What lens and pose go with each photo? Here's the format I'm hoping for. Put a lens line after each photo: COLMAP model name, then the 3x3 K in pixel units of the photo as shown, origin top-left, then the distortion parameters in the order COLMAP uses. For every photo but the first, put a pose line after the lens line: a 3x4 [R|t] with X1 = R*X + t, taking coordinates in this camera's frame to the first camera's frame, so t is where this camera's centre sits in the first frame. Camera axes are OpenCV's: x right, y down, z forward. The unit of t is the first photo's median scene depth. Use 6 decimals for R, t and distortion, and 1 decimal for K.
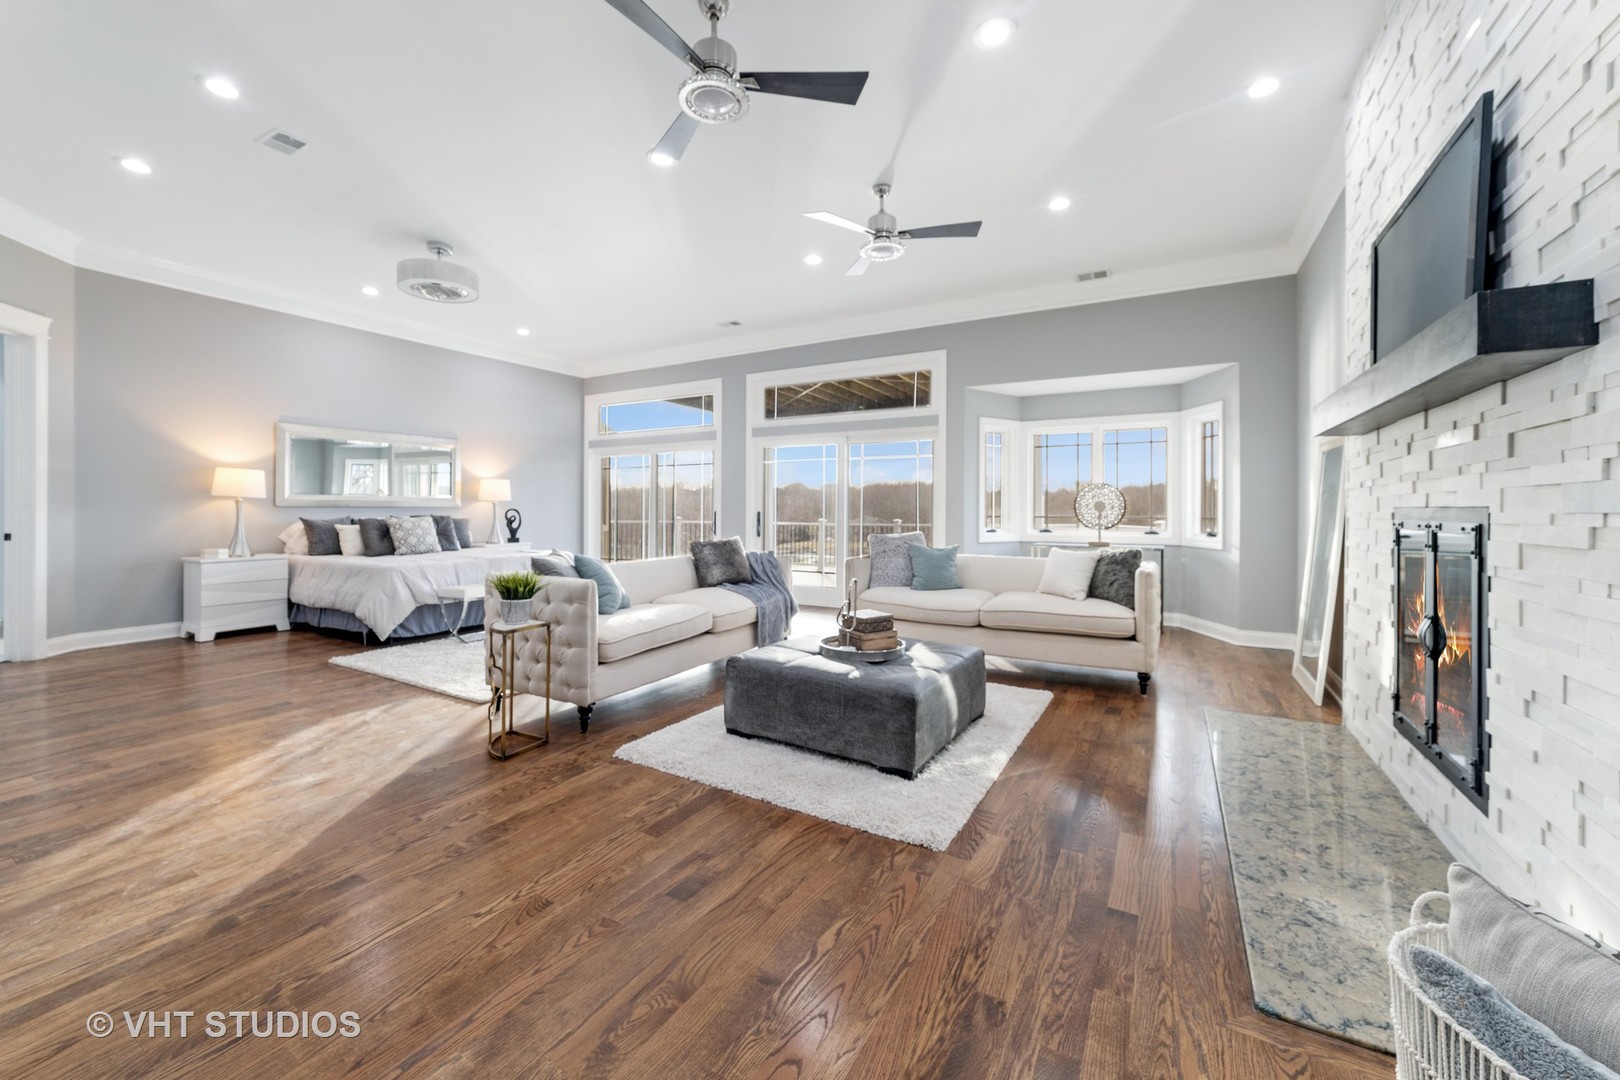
lens RADIAL K [[634.3, 0, 812.5], [0, 634.3, 517.7], [0, 0, 1]] dist [0.002016, 0.003455]
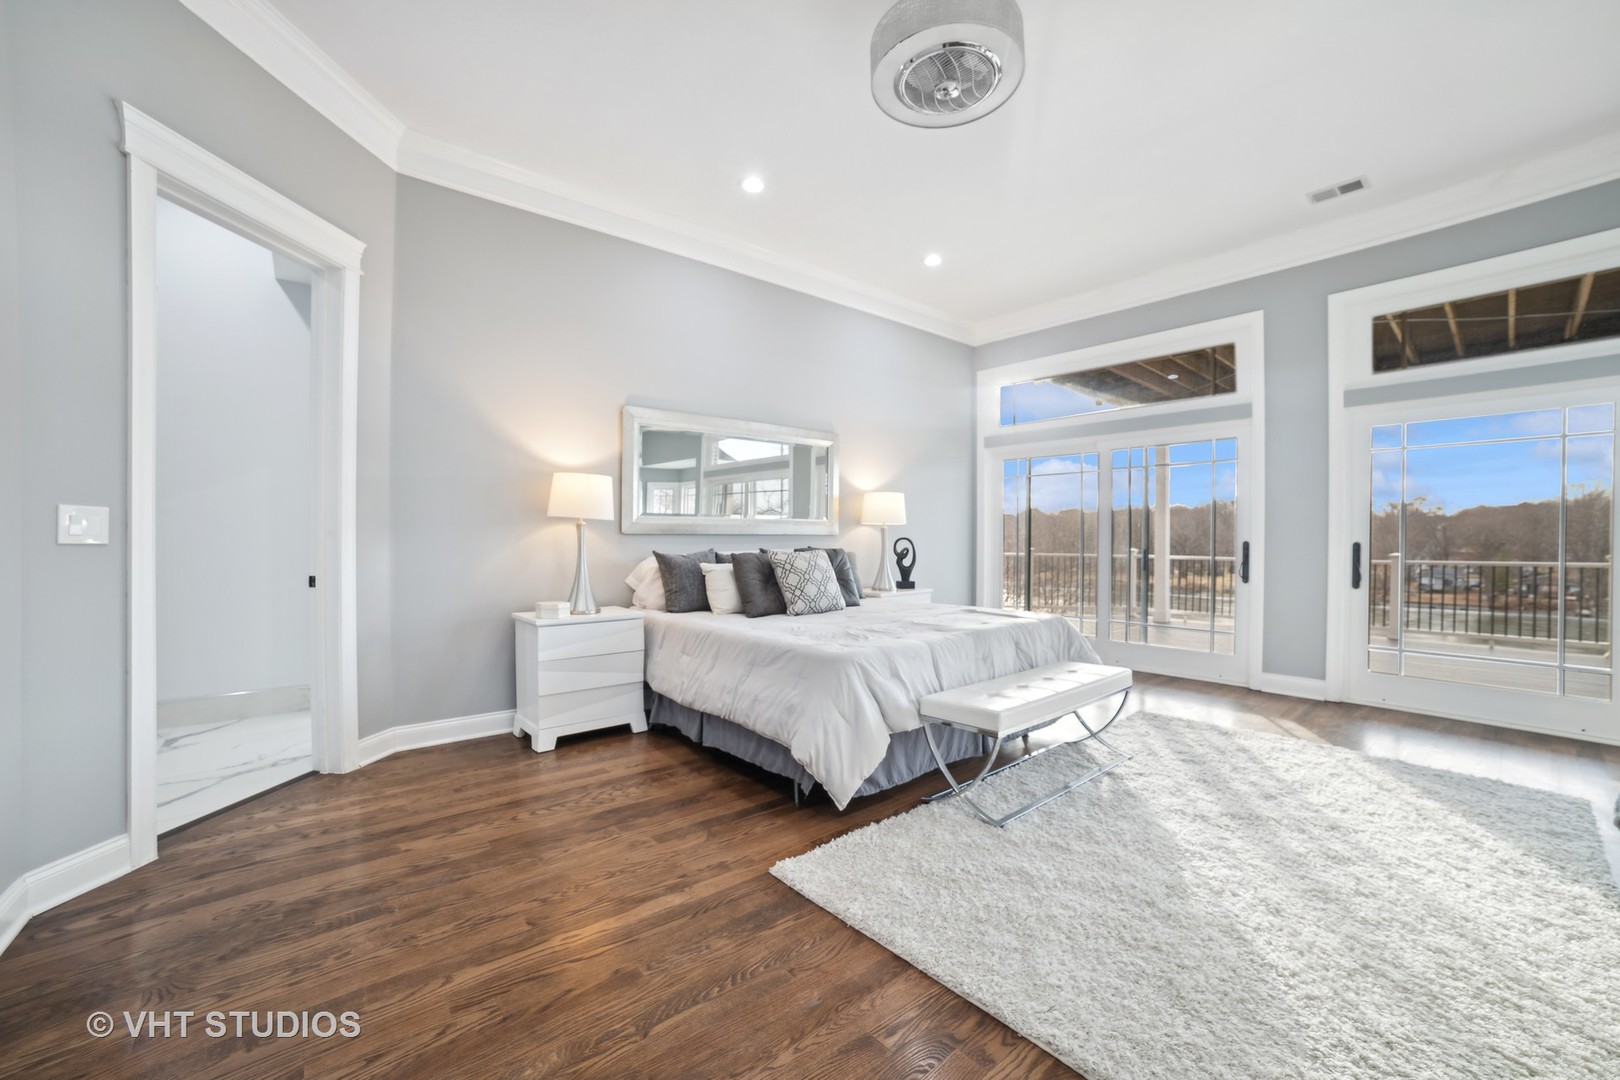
lens RADIAL K [[634.3, 0, 802.8], [0, 634.3, 535.4], [0, 0, 1]] dist [0.002016, 0.003455]
pose [[0.950012, 0.006618, -0.312144, -0.460220], [-0.009491, 0.999925, -0.007686, -0.012769], [0.312070, 0.010264, 0.950004, 0.433711]]
